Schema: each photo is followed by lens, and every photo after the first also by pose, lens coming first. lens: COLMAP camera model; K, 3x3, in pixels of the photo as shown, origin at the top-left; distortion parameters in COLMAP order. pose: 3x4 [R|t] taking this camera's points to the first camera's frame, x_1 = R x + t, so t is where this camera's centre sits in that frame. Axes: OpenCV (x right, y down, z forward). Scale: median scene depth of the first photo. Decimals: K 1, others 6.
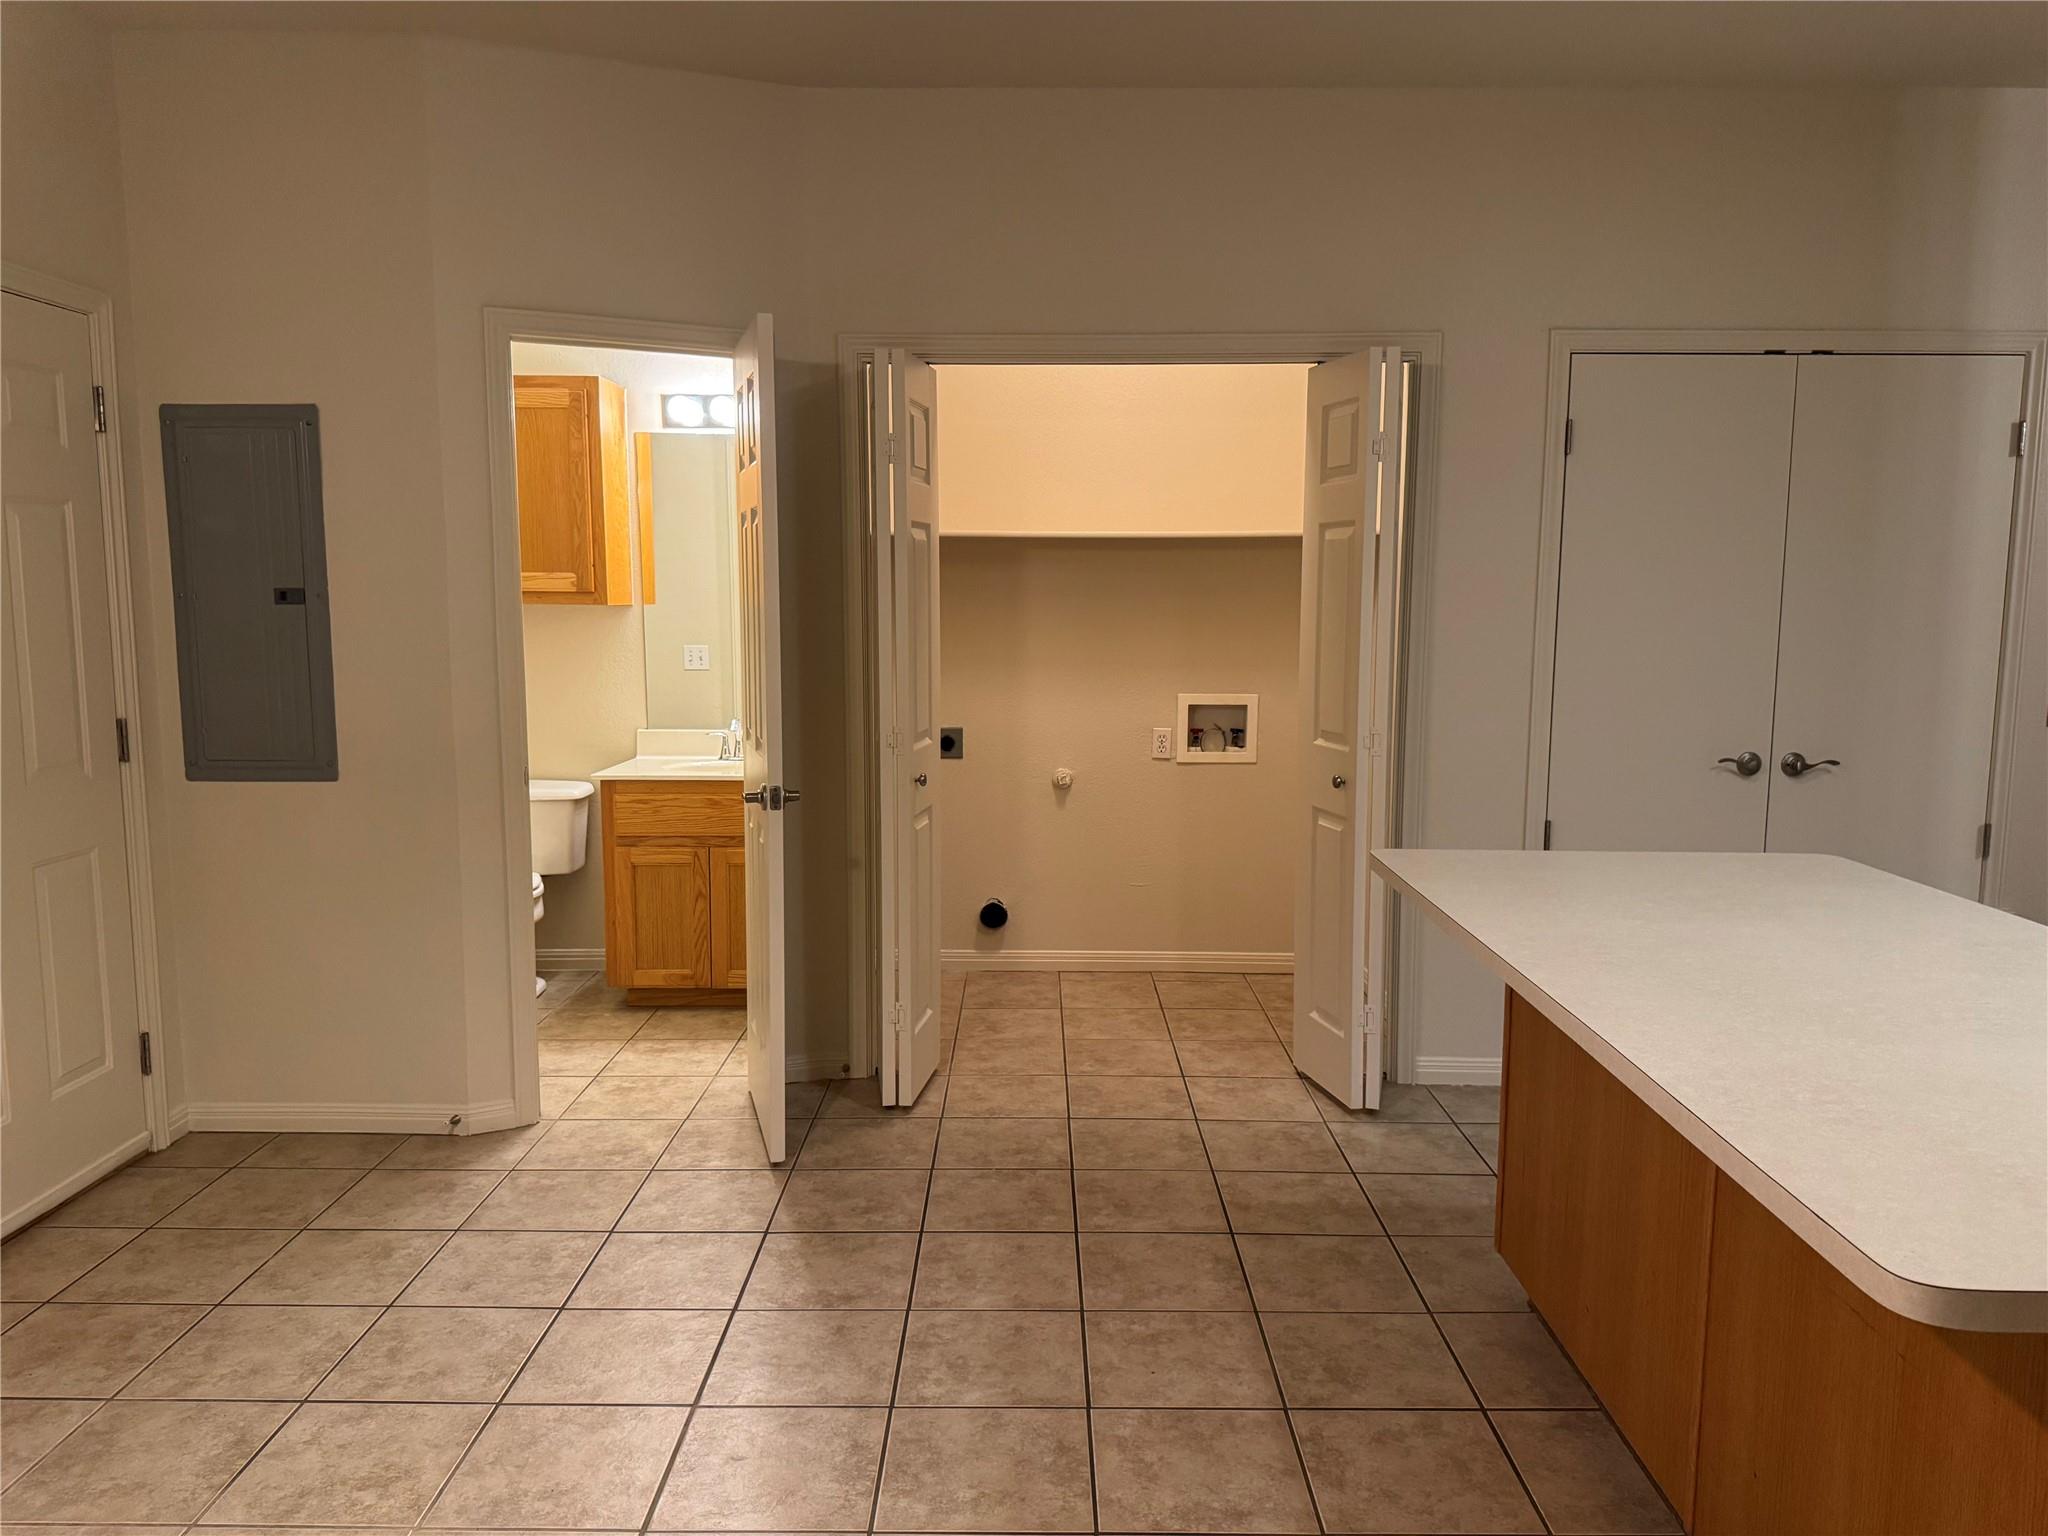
lens RADIAL K [[1455.9, 0, 1034.1], [0, 1455.9, 775.1], [0, 0, 1]] dist [0.069229, -0.089704]
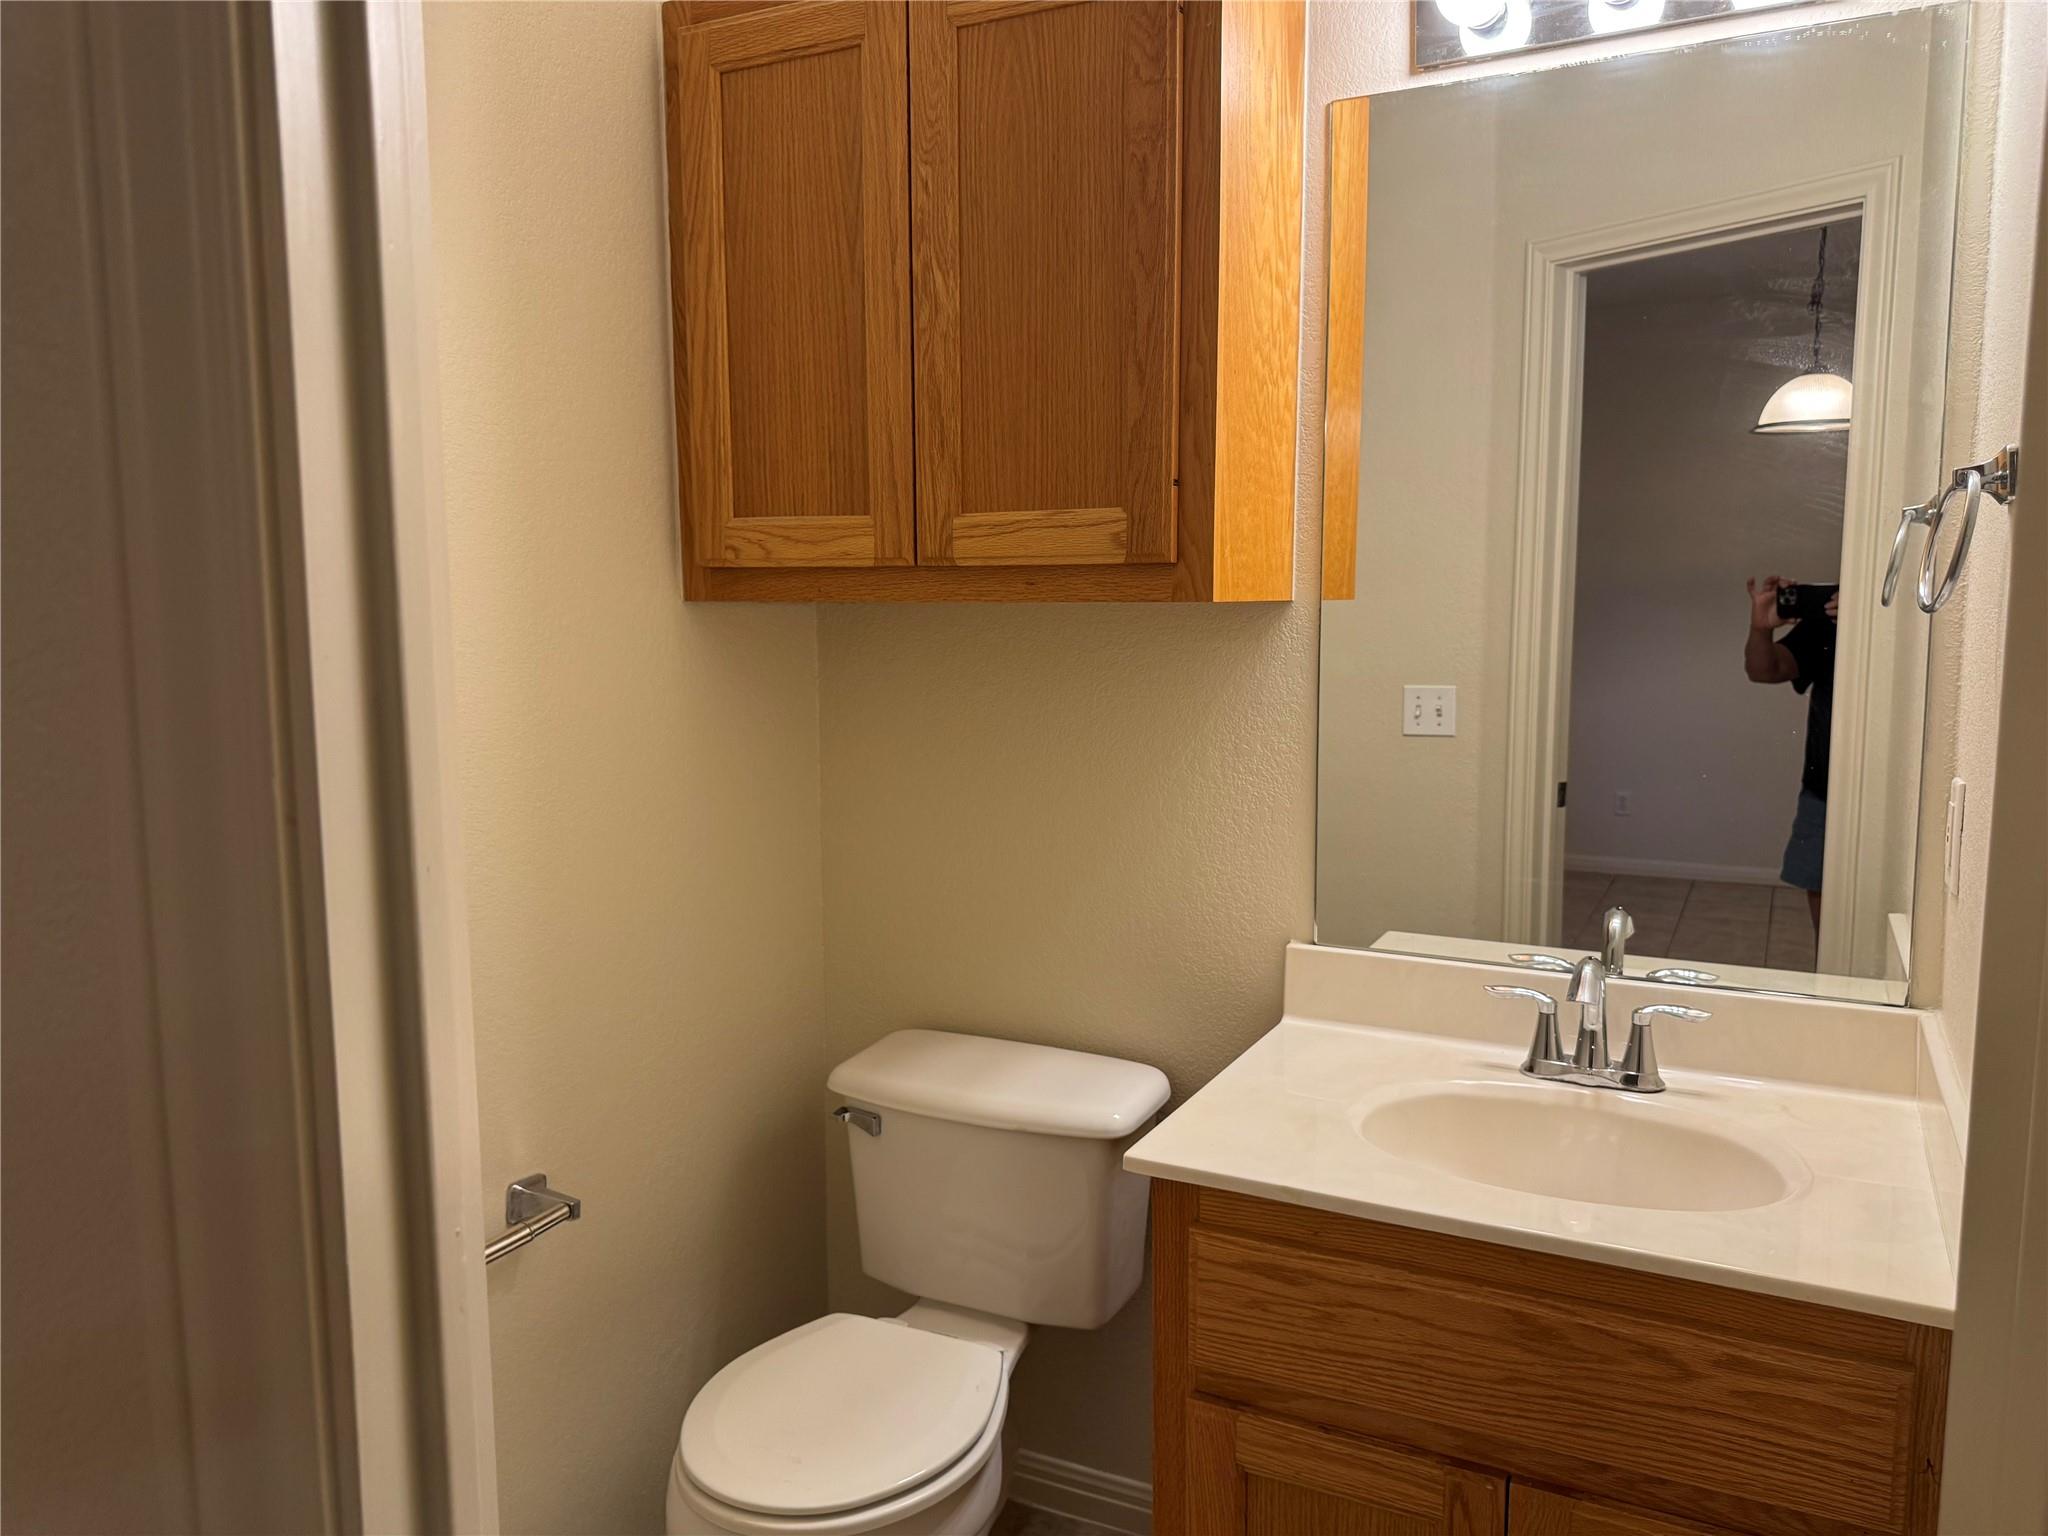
lens RADIAL K [[1455.9, 0, 1035.6], [0, 1455.9, 775.1], [0, 0, 1]] dist [0.069229, -0.089704]
pose [[0.894843, 0.049641, -0.443613, -0.182355], [-0.050600, 0.998672, 0.009683, -0.079824], [0.443505, 0.013782, 0.896166, 0.698108]]
